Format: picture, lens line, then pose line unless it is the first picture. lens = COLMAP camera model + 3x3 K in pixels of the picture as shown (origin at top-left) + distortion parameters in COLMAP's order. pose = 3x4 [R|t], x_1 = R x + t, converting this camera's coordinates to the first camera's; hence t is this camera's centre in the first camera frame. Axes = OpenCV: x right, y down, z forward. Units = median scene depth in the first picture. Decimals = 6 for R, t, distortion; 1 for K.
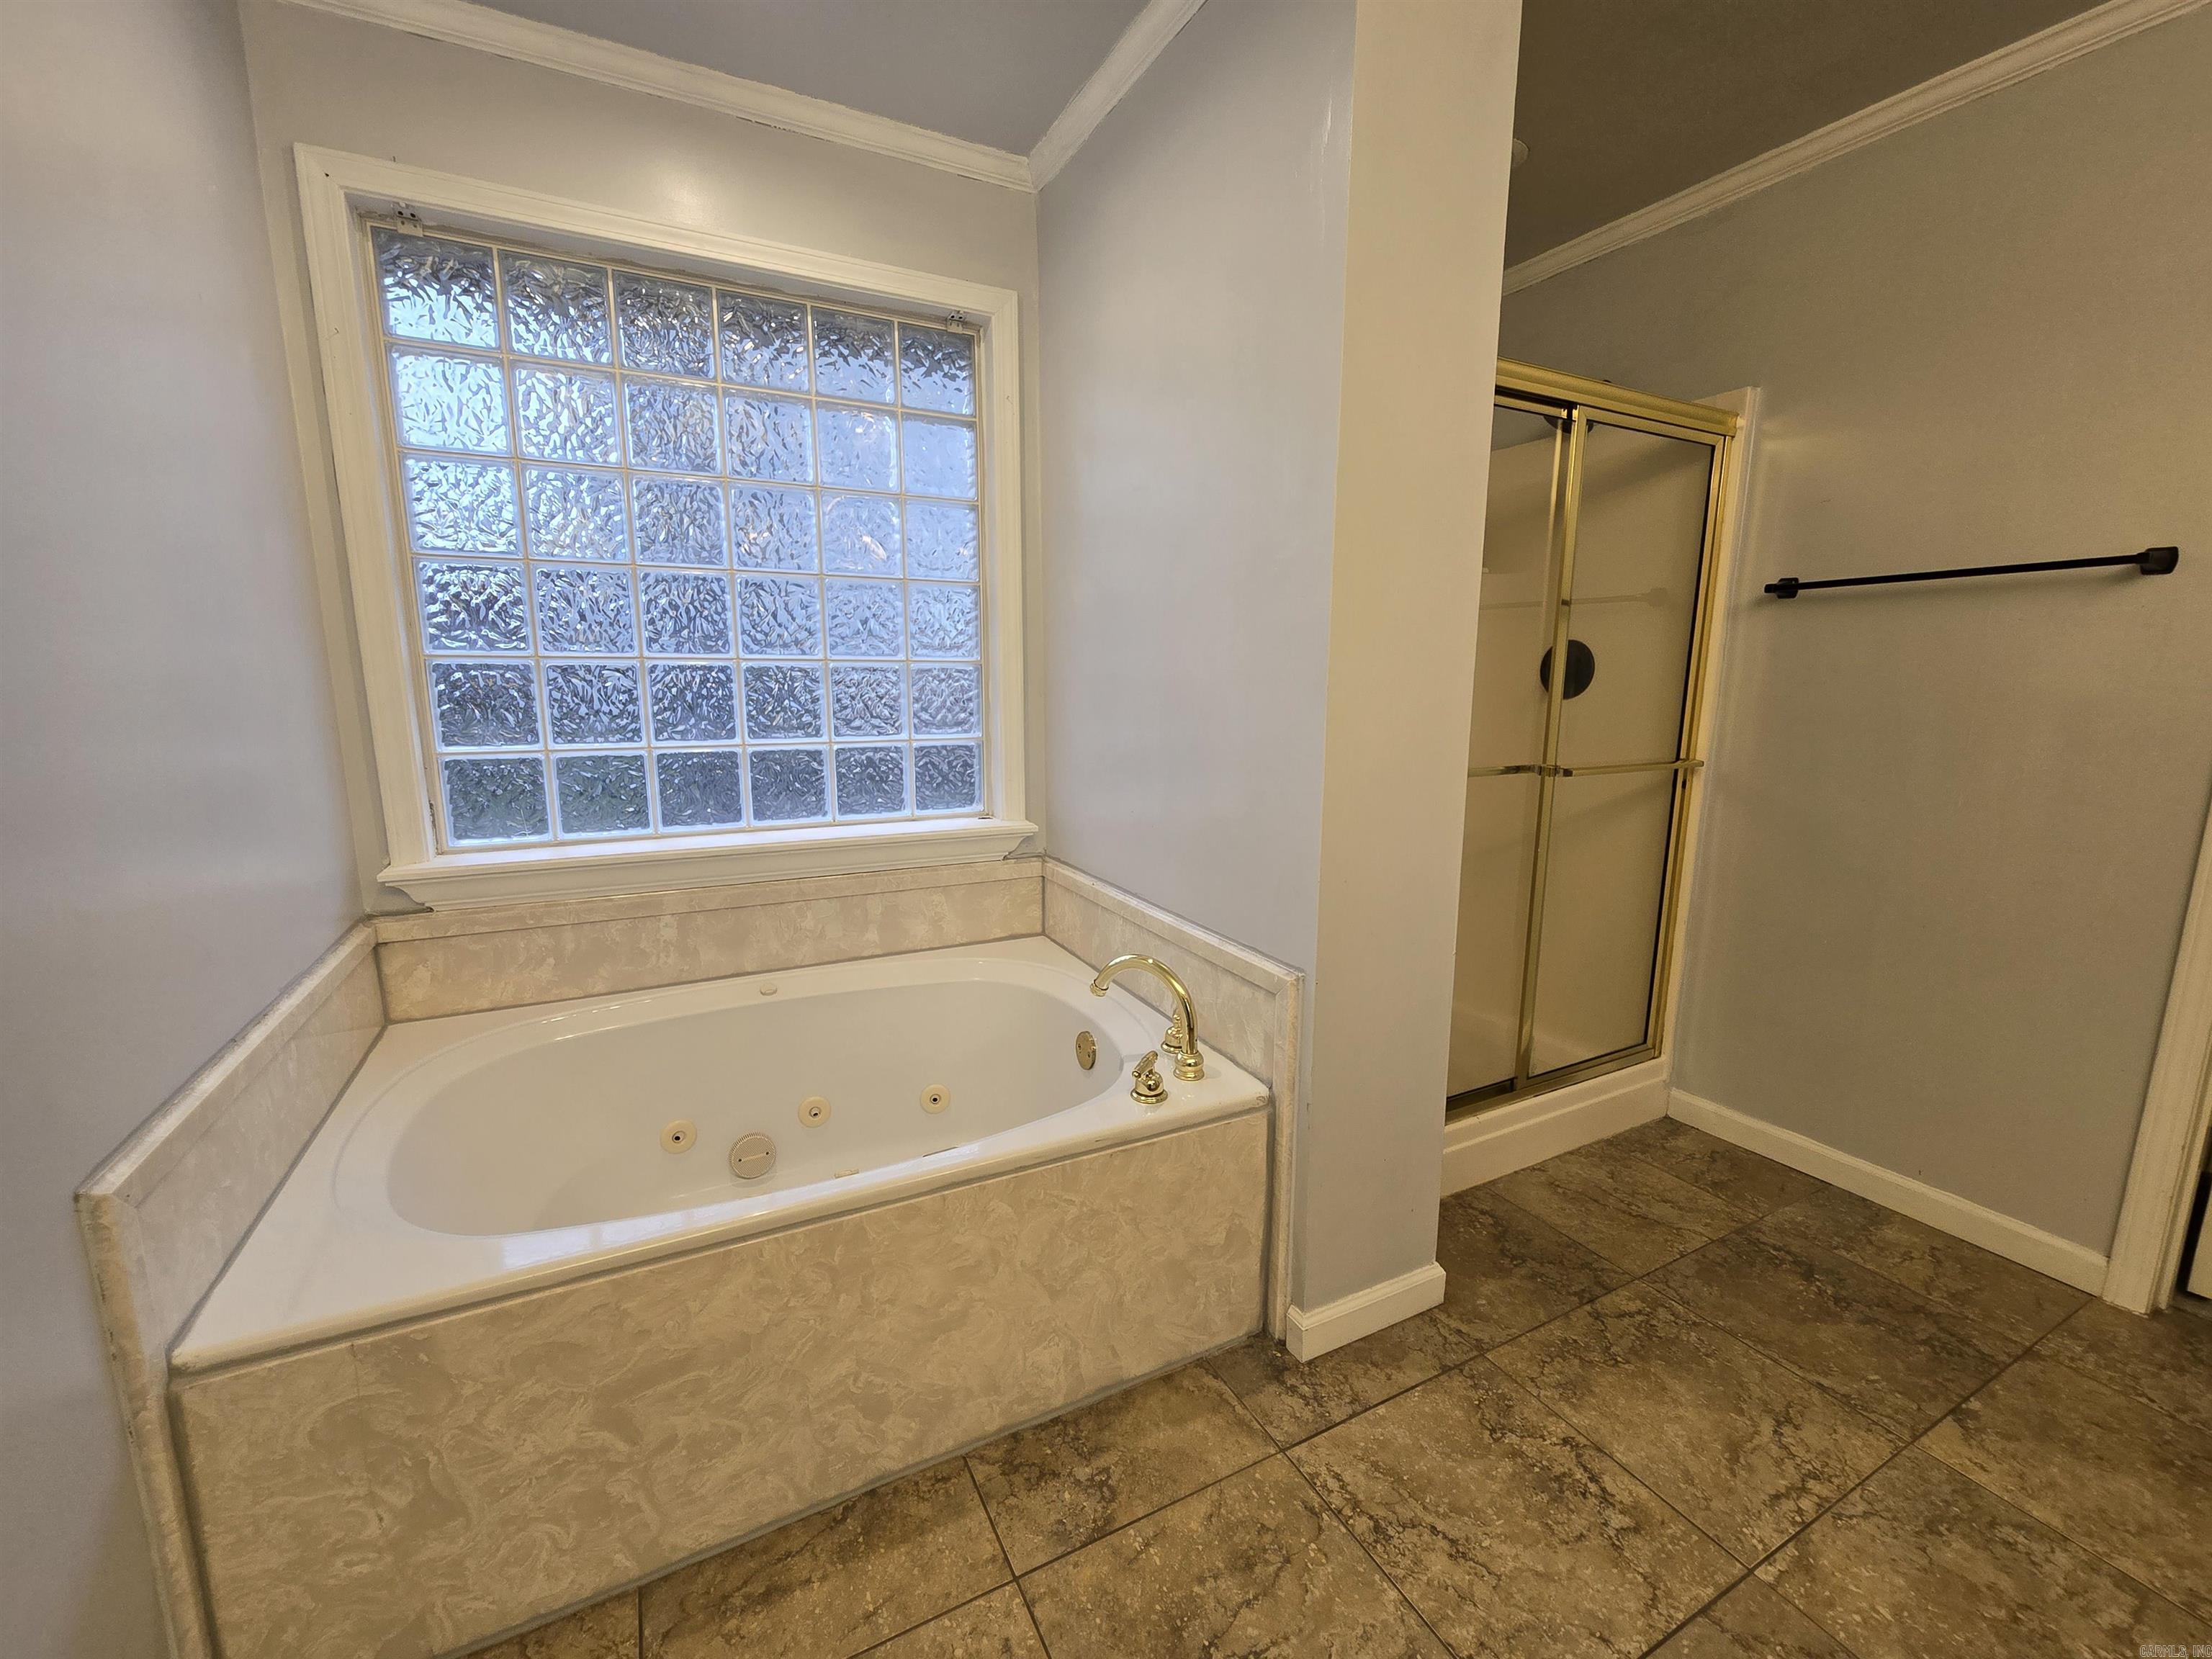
lens RADIAL K [[908.1, 0, 1113.1], [0, 908.1, 833.2], [0, 0, 1]] dist [-0.004472, 0.002278]
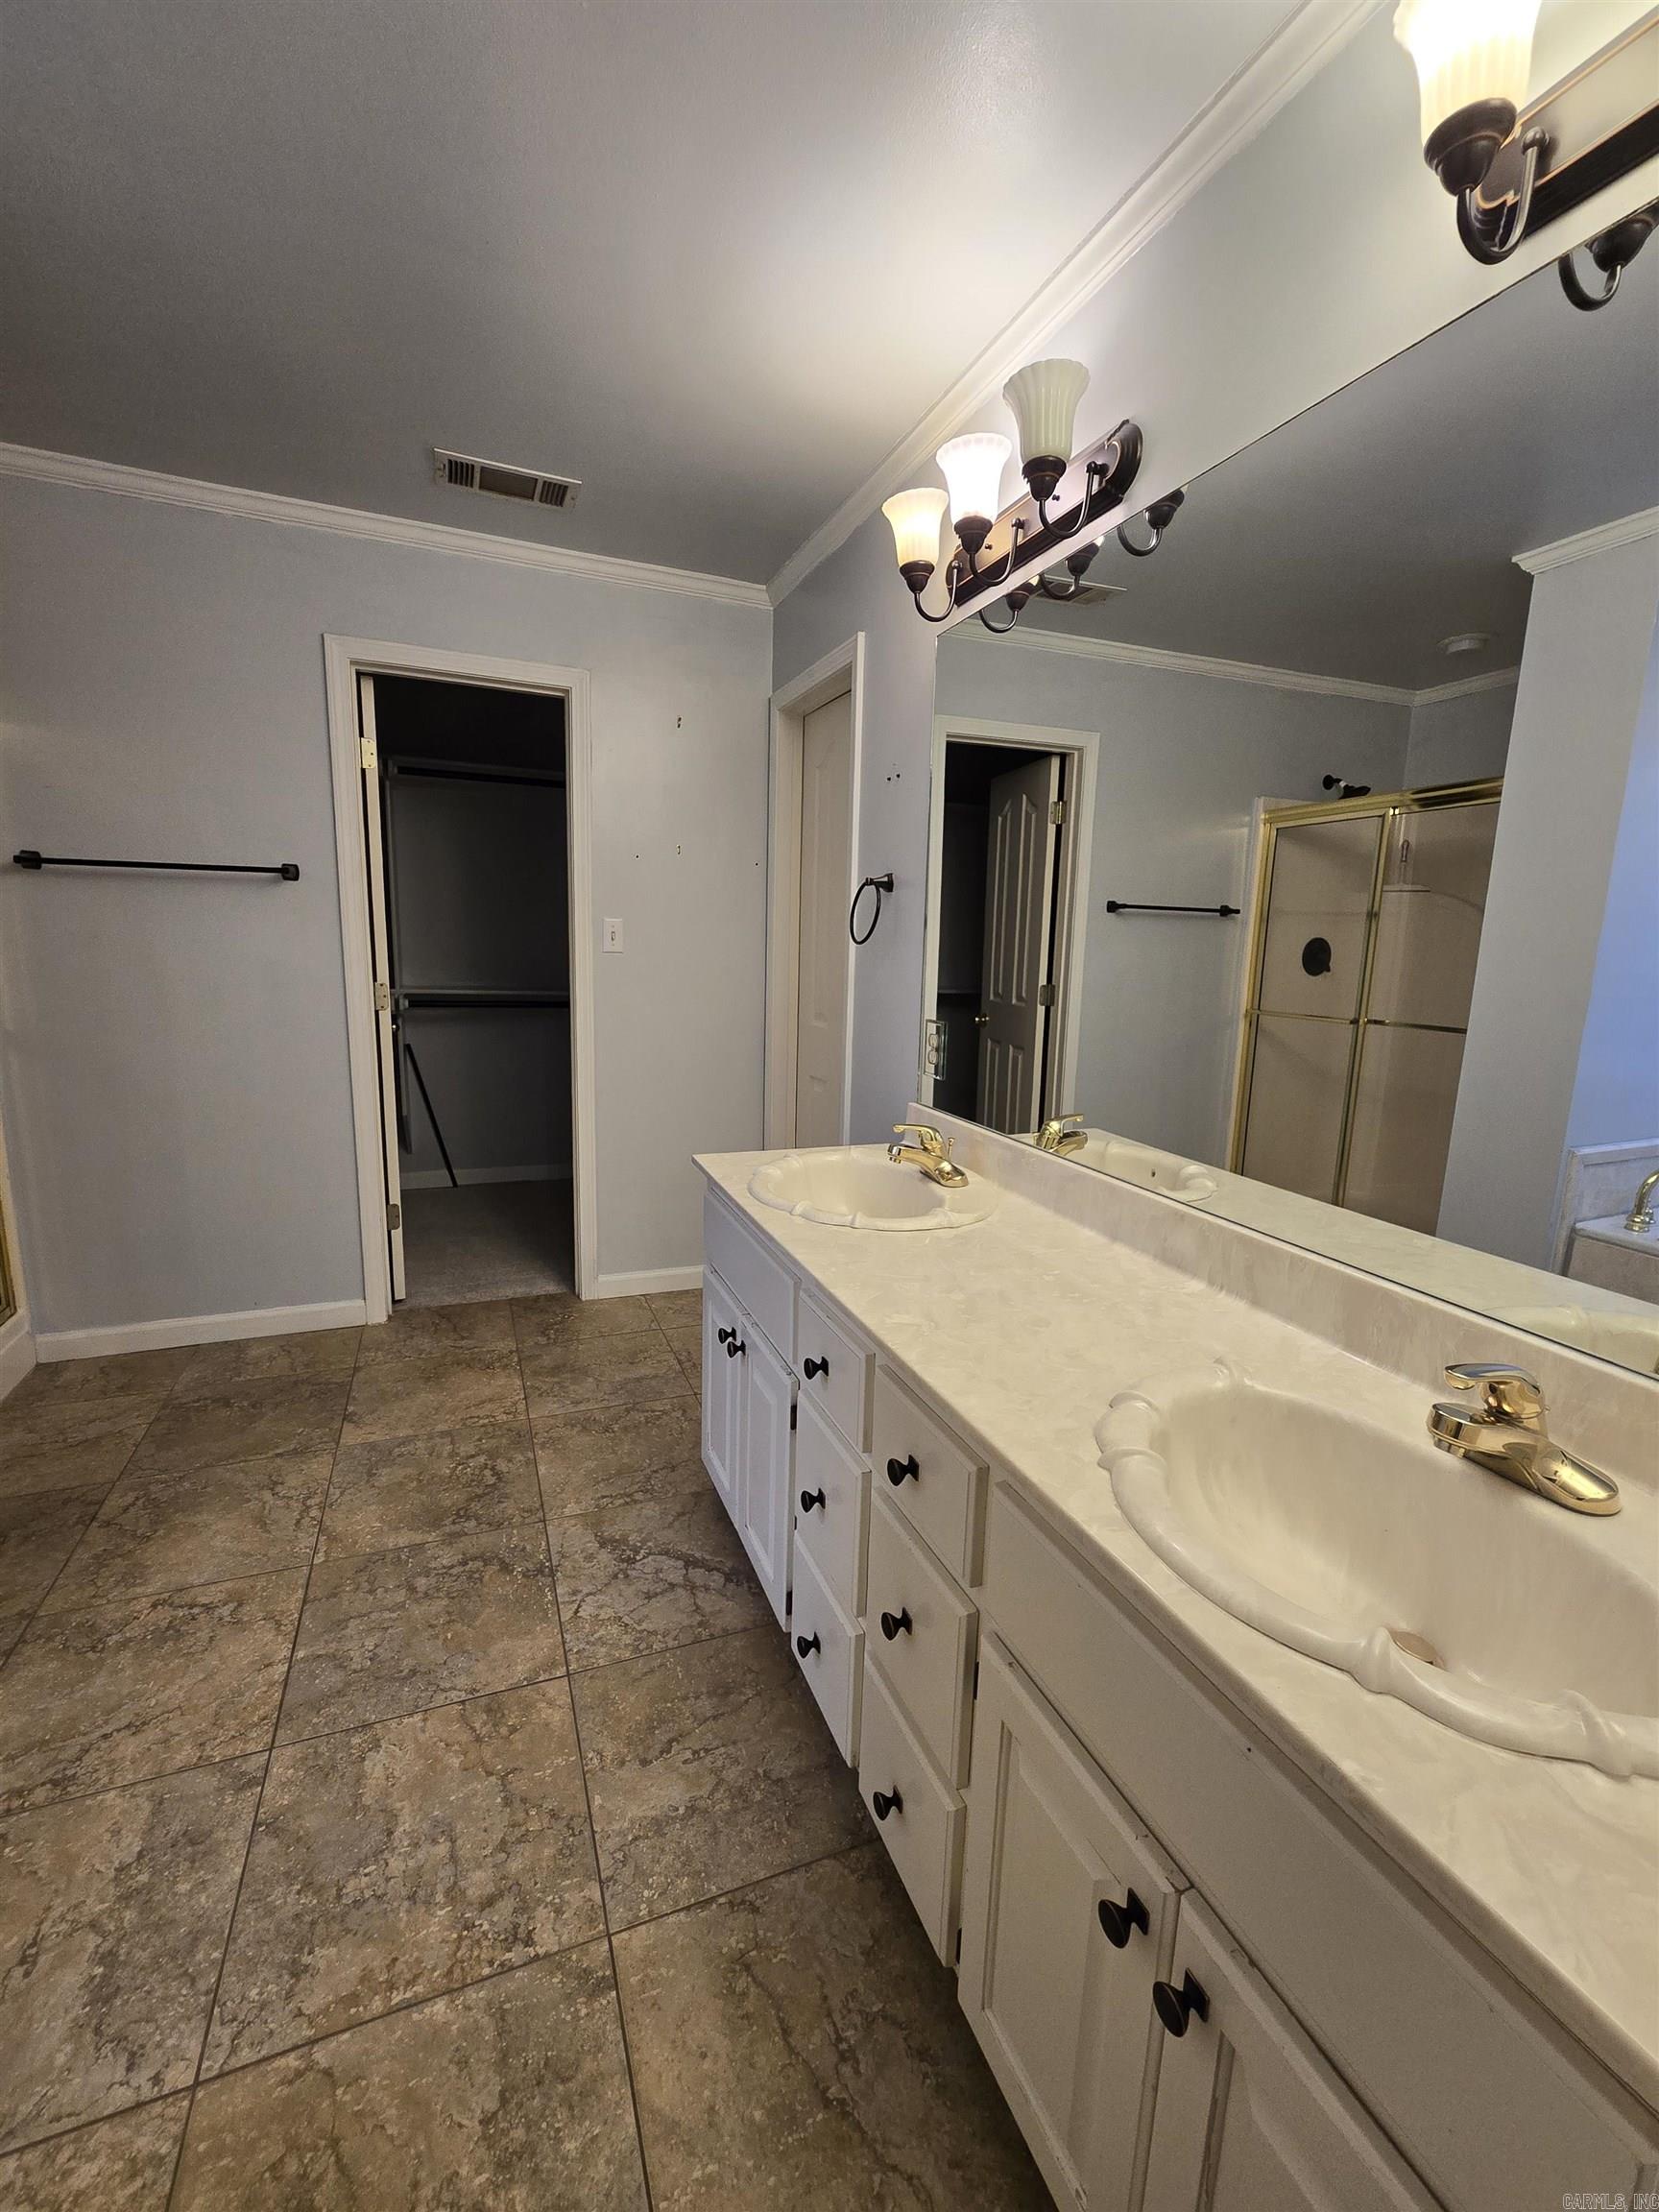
lens RADIAL K [[908.1, 0, 830.0], [0, 908.1, 1100.1], [0, 0, 1]] dist [-0.004472, 0.002278]
pose [[0.088040, -0.169092, 0.981660, -0.455398], [0.140529, 0.977739, 0.155813, -0.028007], [-0.986155, 0.124234, 0.109842, -0.070919]]
